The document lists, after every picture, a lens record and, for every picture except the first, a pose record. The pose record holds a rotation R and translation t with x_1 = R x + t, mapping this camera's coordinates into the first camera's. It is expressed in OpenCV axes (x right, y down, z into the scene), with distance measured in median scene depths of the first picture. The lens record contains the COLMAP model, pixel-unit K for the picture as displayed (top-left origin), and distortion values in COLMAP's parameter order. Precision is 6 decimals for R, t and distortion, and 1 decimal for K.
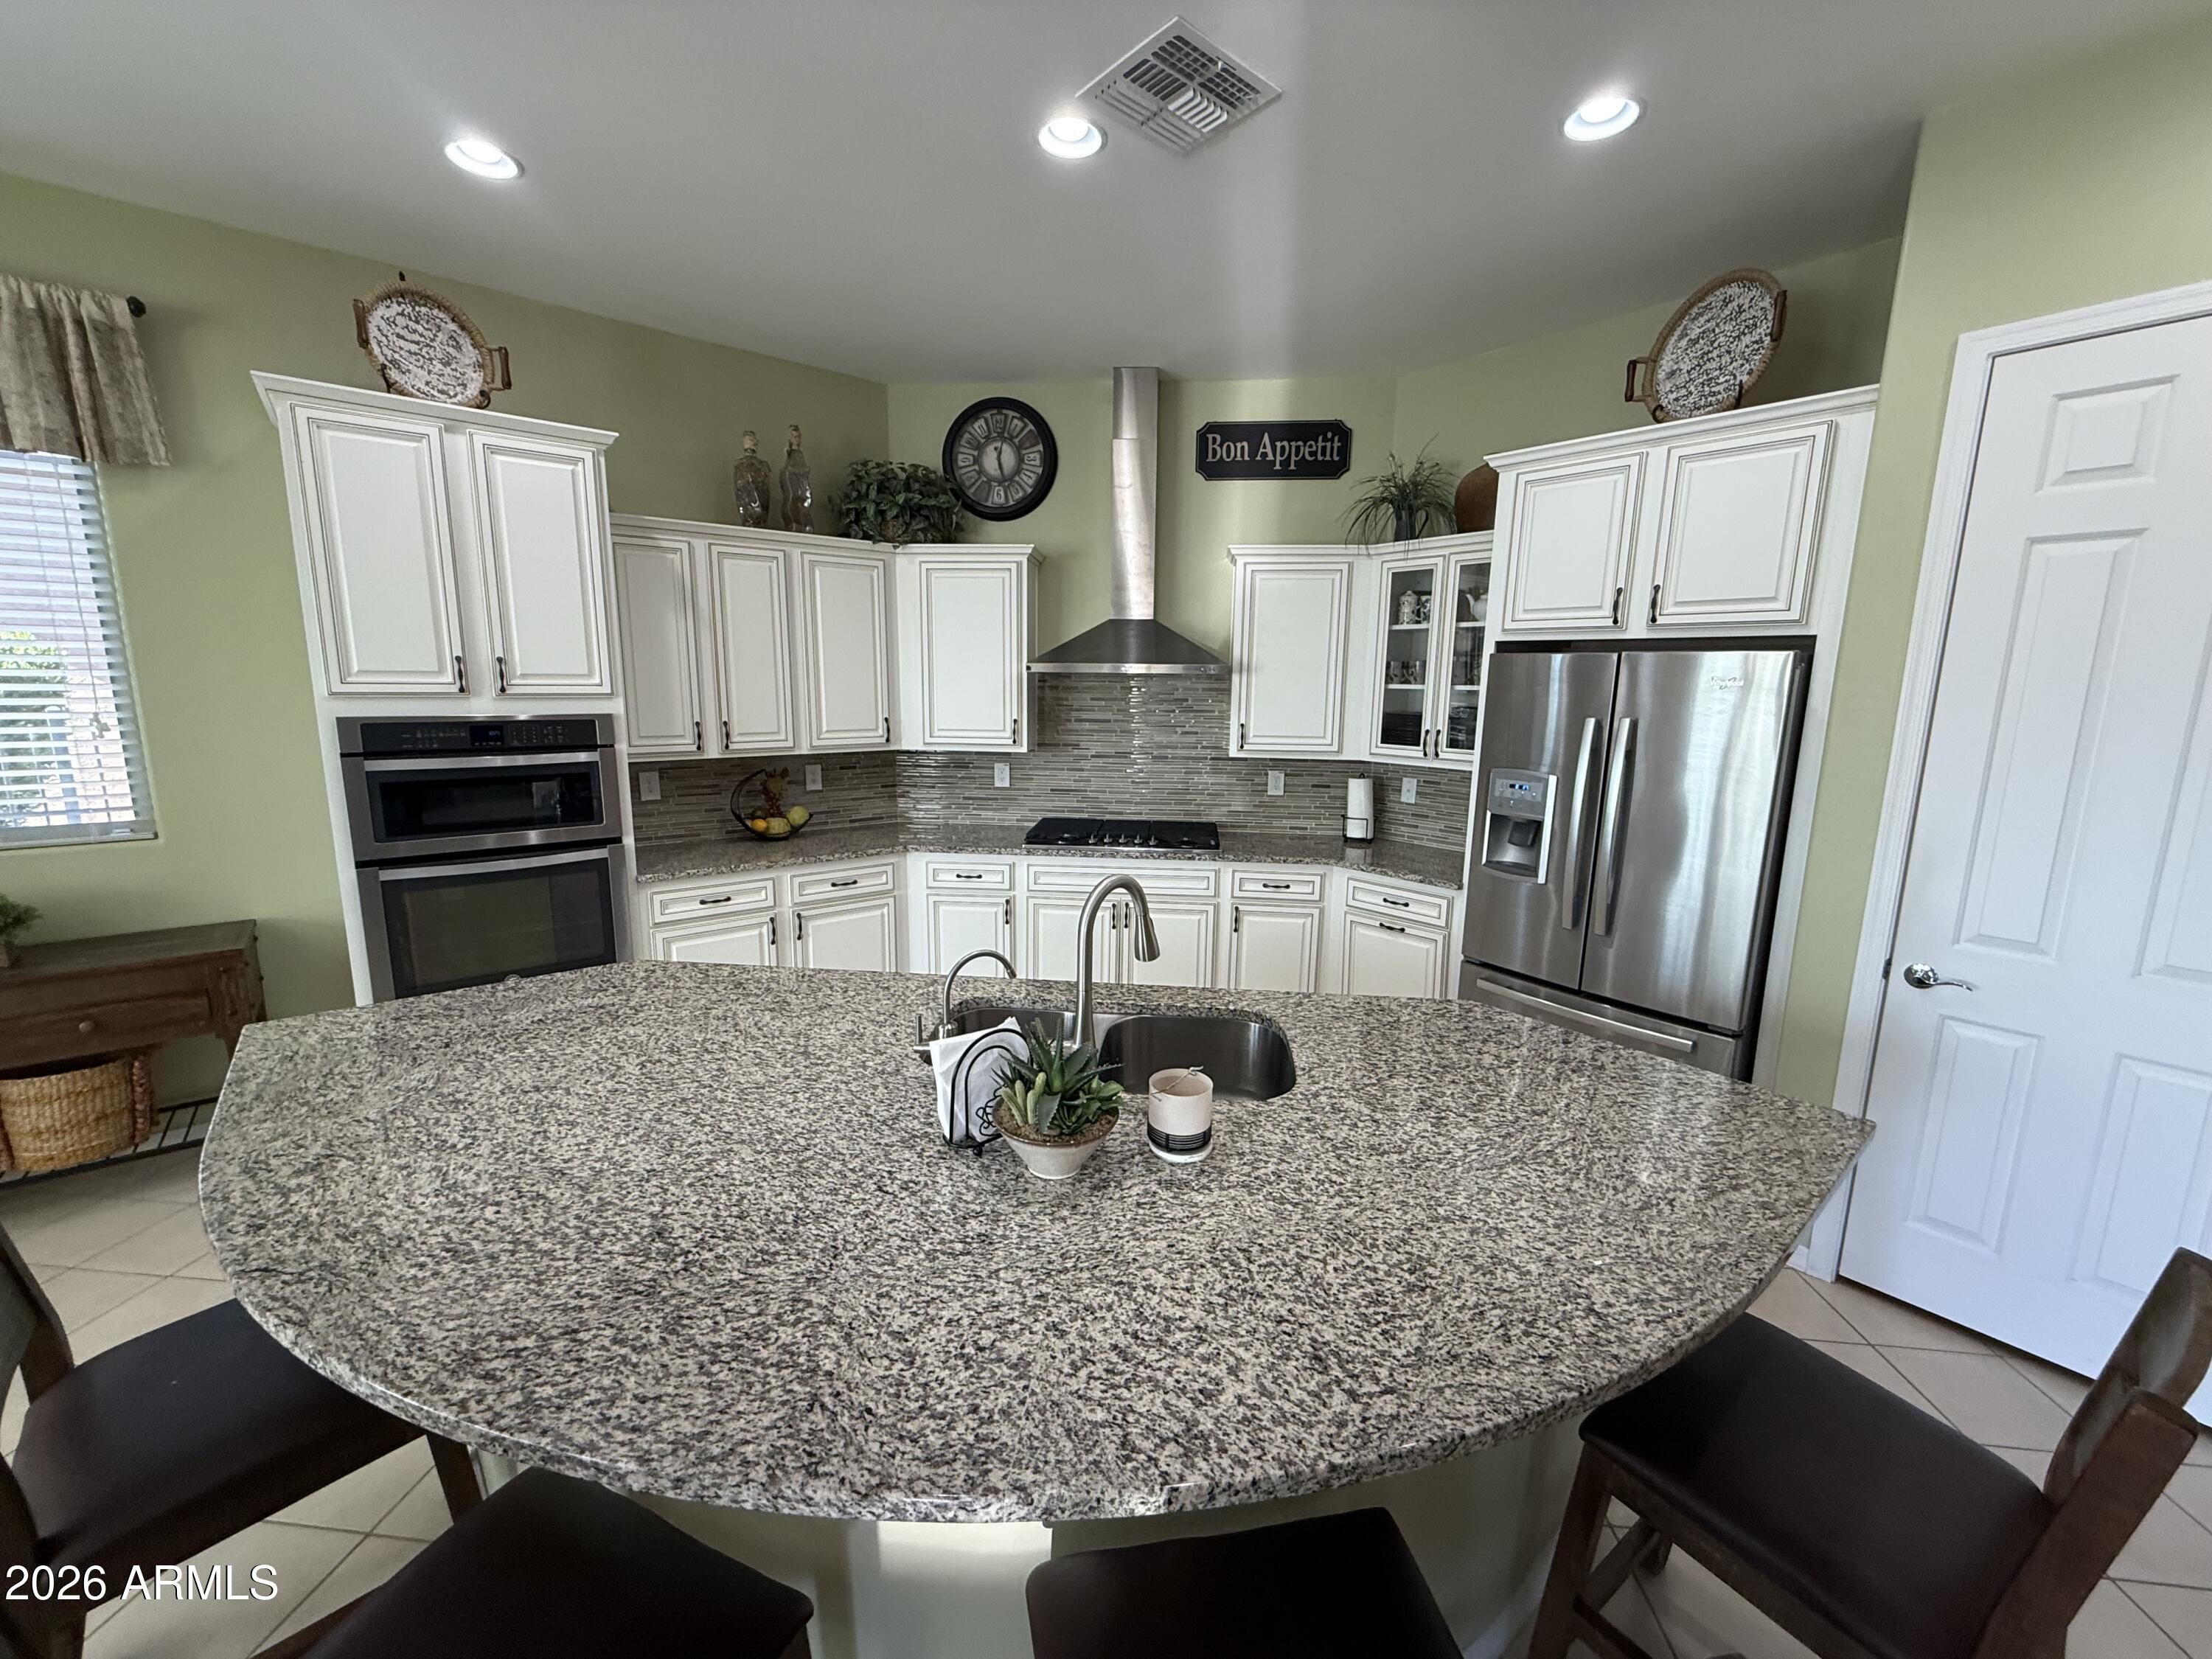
lens RADIAL K [[885.9, 0, 1097.4], [0, 885.9, 826.4], [0, 0, 1]] dist [-0.005541, 0.001398]
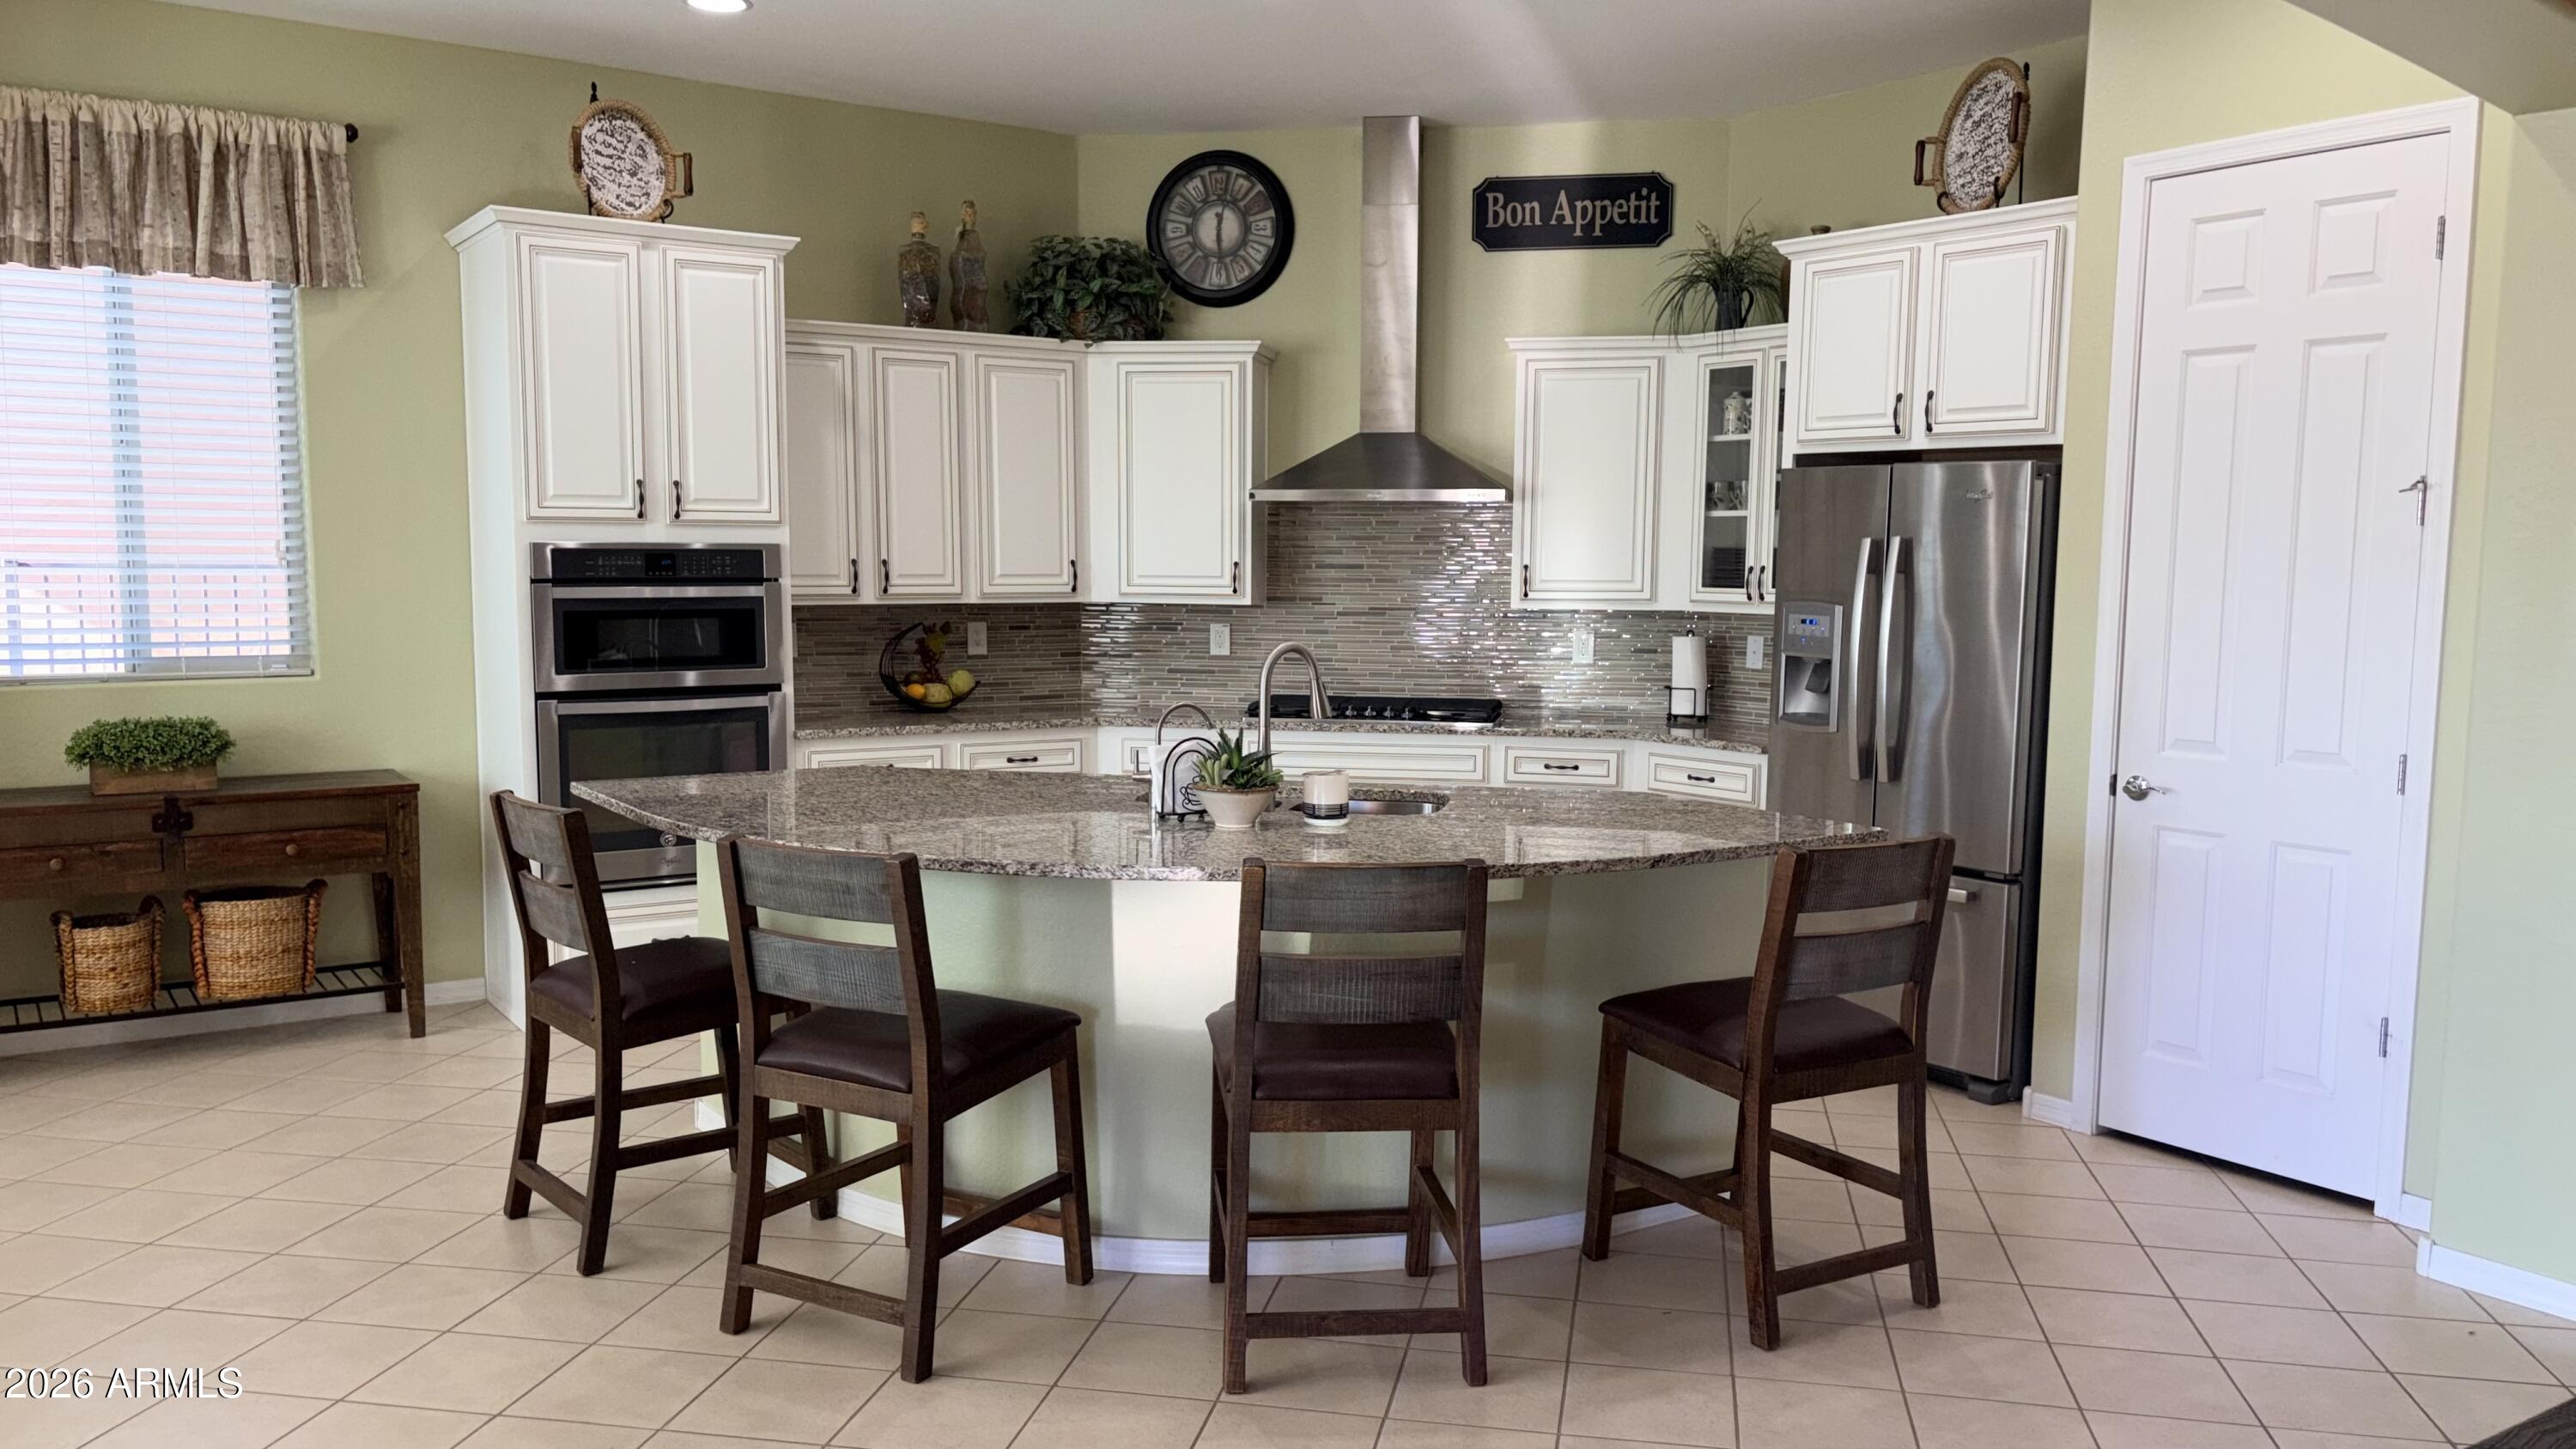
lens RADIAL K [[1948.7, 0, 1288.4], [0, 1948.7, 742.2], [0, 0, 1]] dist [0.020403, -0.021596]
pose [[0.996424, 0.003433, -0.084418, 0.134426], [-0.008924, 0.997861, -0.064758, 0.202775], [0.084016, 0.065280, 0.994324, -0.936687]]
